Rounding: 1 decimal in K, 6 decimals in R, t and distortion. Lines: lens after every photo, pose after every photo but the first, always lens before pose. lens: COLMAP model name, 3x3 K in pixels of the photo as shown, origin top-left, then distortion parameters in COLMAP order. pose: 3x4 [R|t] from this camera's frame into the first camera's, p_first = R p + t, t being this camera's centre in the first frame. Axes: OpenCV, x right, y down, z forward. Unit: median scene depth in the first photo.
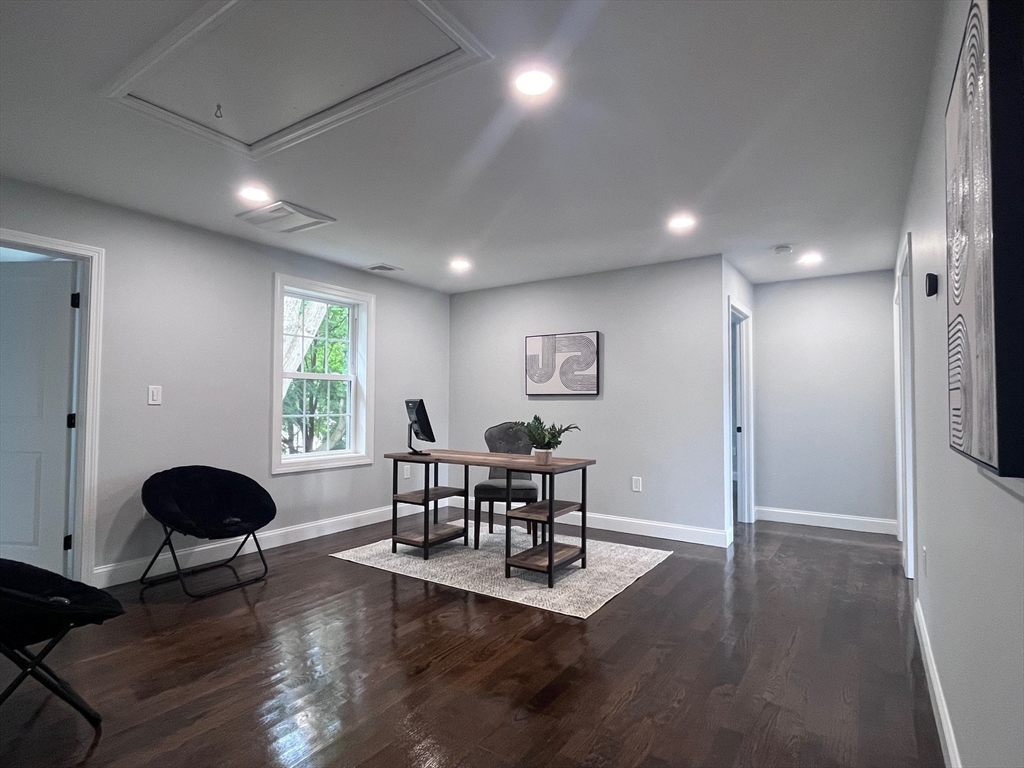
lens RADIAL K [[541.6, 0, 512.0], [0, 541.6, 384.0], [0, 0, 1]] dist [0.001049, -0.000092]
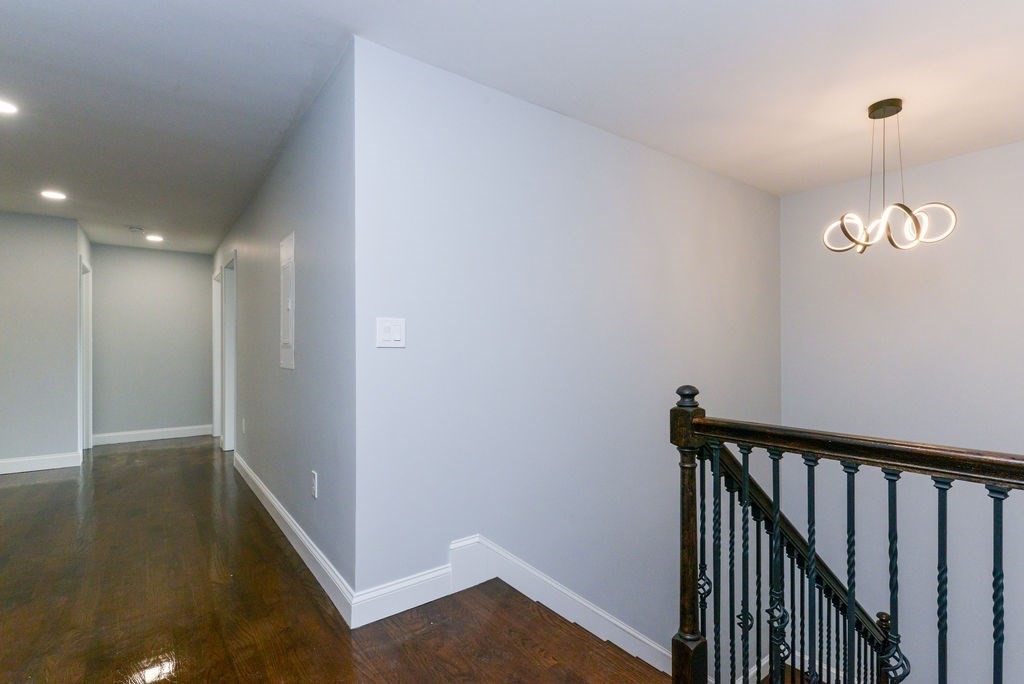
lens RADIAL K [[457.9, 0, 513.6], [0, 457.9, 346.0], [0, 0, 1]] dist [0.002014, 0.000293]
pose [[0.331613, 0.001121, 0.943415, -0.222479], [-0.034549, 0.999343, 0.010957, -0.009443], [-0.942783, -0.036228, 0.331434, -0.218600]]
